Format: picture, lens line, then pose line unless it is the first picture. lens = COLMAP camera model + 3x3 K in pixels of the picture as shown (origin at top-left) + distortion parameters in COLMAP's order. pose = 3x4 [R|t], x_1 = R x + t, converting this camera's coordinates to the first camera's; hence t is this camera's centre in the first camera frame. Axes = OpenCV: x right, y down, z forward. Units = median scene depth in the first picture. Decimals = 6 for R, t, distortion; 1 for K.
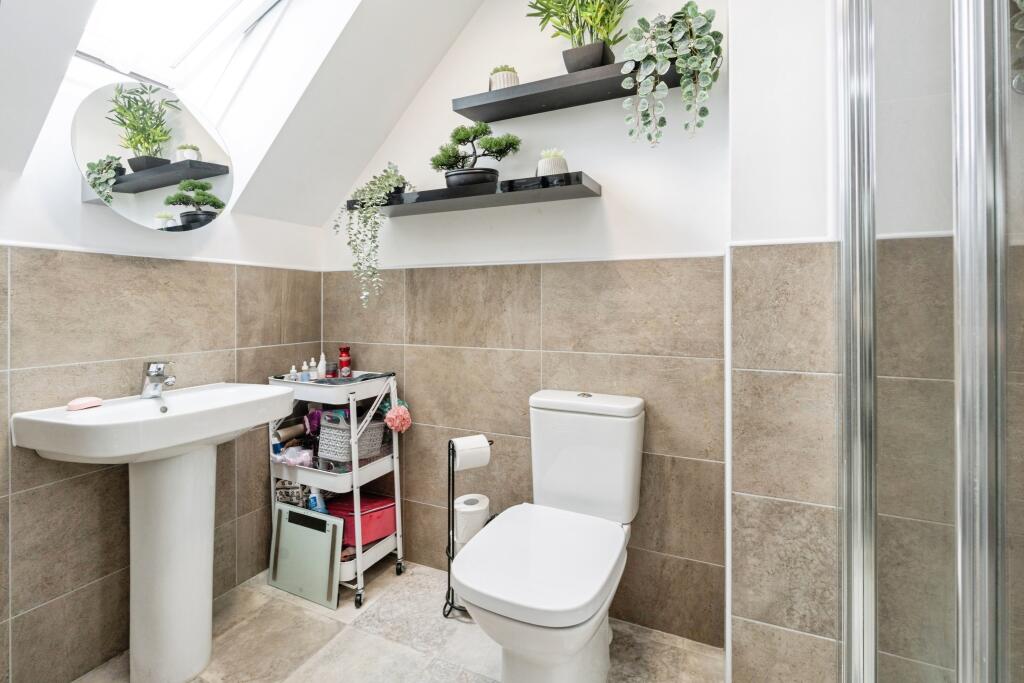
lens RADIAL K [[458.5, 0, 509.7], [0, 458.5, 302.5], [0, 0, 1]] dist [-0.000696, 0.000001]
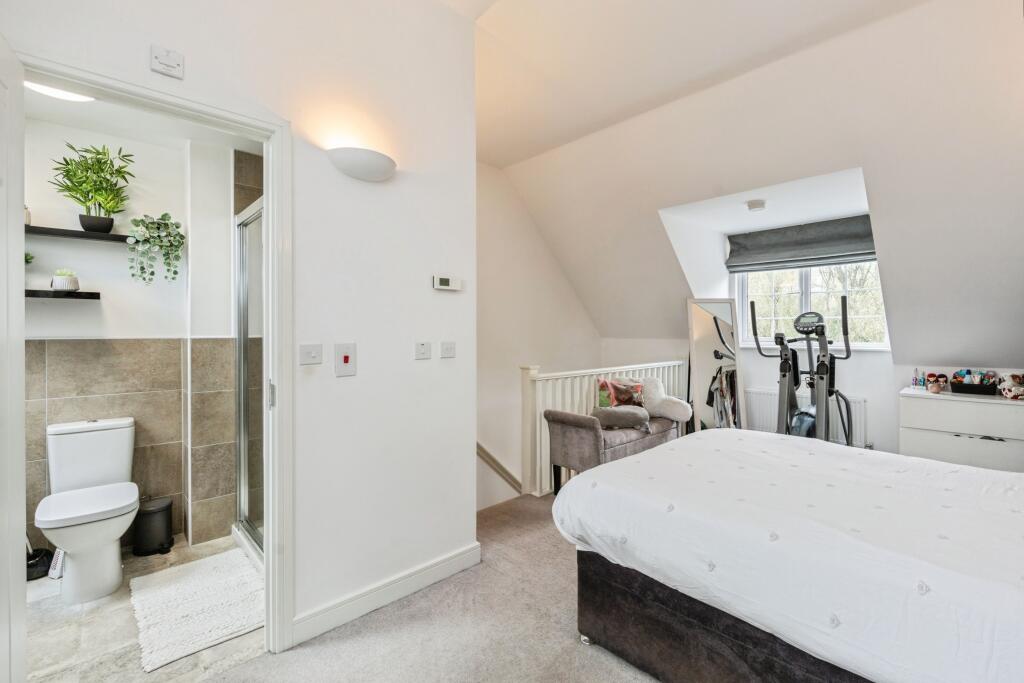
lens RADIAL K [[442.8, 0, 511.0], [0, 442.8, 329.7], [0, 0, 1]] dist [-0.024018, 0.000105]
pose [[0.372378, 0.003016, 0.928076, -0.799350], [-0.003186, 0.999993, -0.001972, -0.144399], [-0.928076, -0.002223, 0.372385, -1.089265]]
